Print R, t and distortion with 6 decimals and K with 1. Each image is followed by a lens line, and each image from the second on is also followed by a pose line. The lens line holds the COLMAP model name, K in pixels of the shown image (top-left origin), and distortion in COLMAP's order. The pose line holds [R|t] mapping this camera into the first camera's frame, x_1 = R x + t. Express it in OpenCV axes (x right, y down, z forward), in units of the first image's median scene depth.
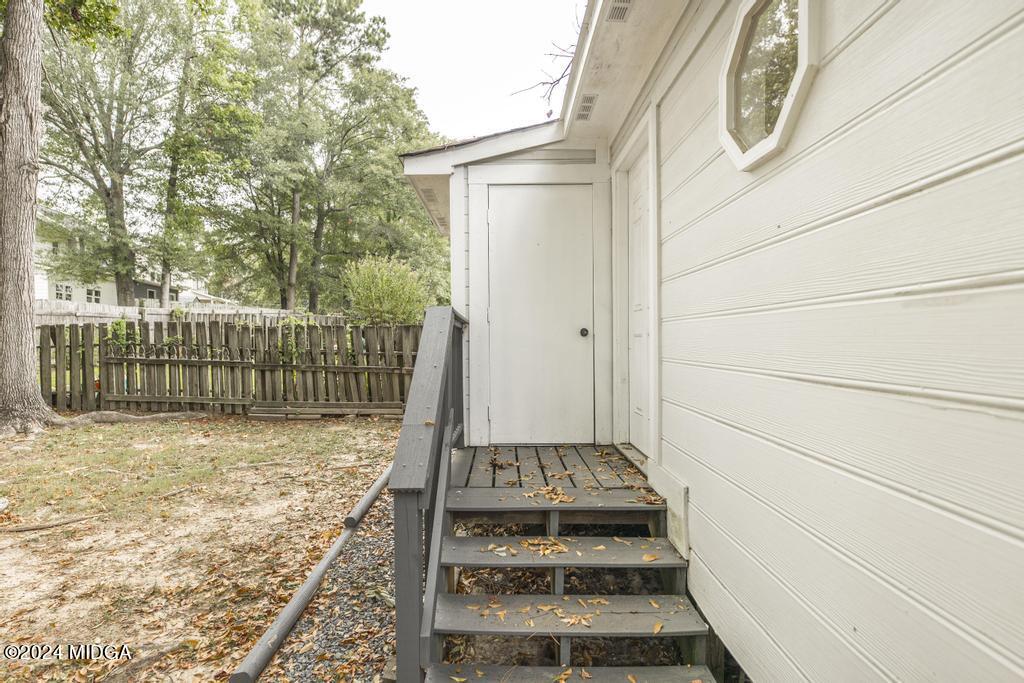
lens RADIAL K [[505.4, 0, 508.8], [0, 505.4, 341.4], [0, 0, 1]] dist [0.007072, -0.000343]
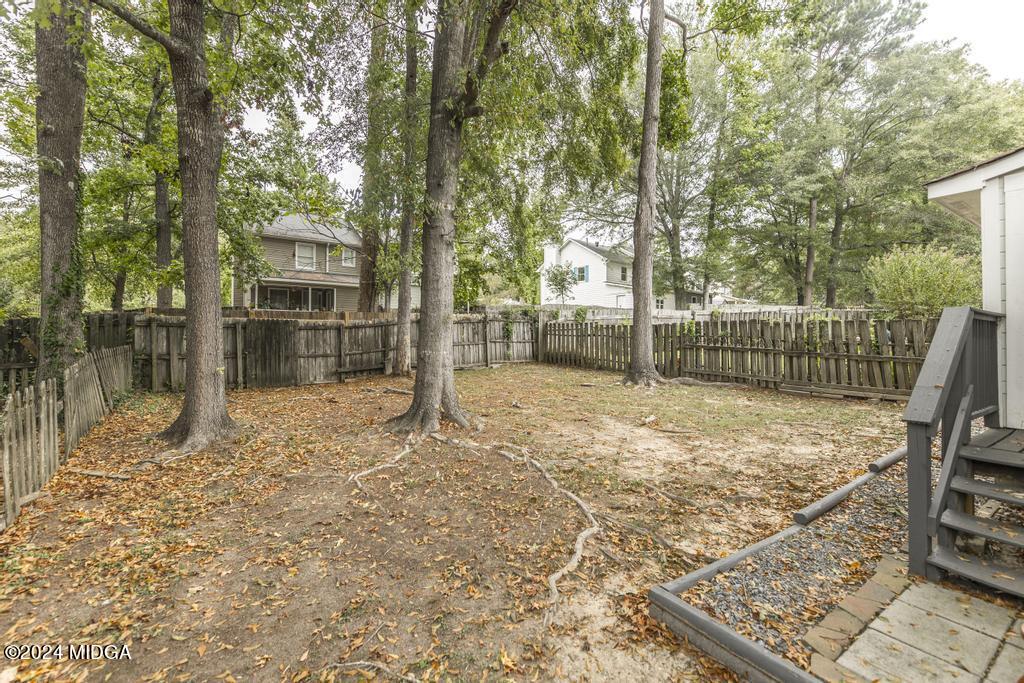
lens RADIAL K [[438.8, 0, 507.9], [0, 438.8, 336.6], [0, 0, 1]] dist [-0.008391, 0.000853]
pose [[0.539573, 0.003486, -0.841932, 0.033267], [0.000154, 0.999991, 0.004239, 0.000834], [0.841939, -0.002416, 0.539568, -0.107961]]
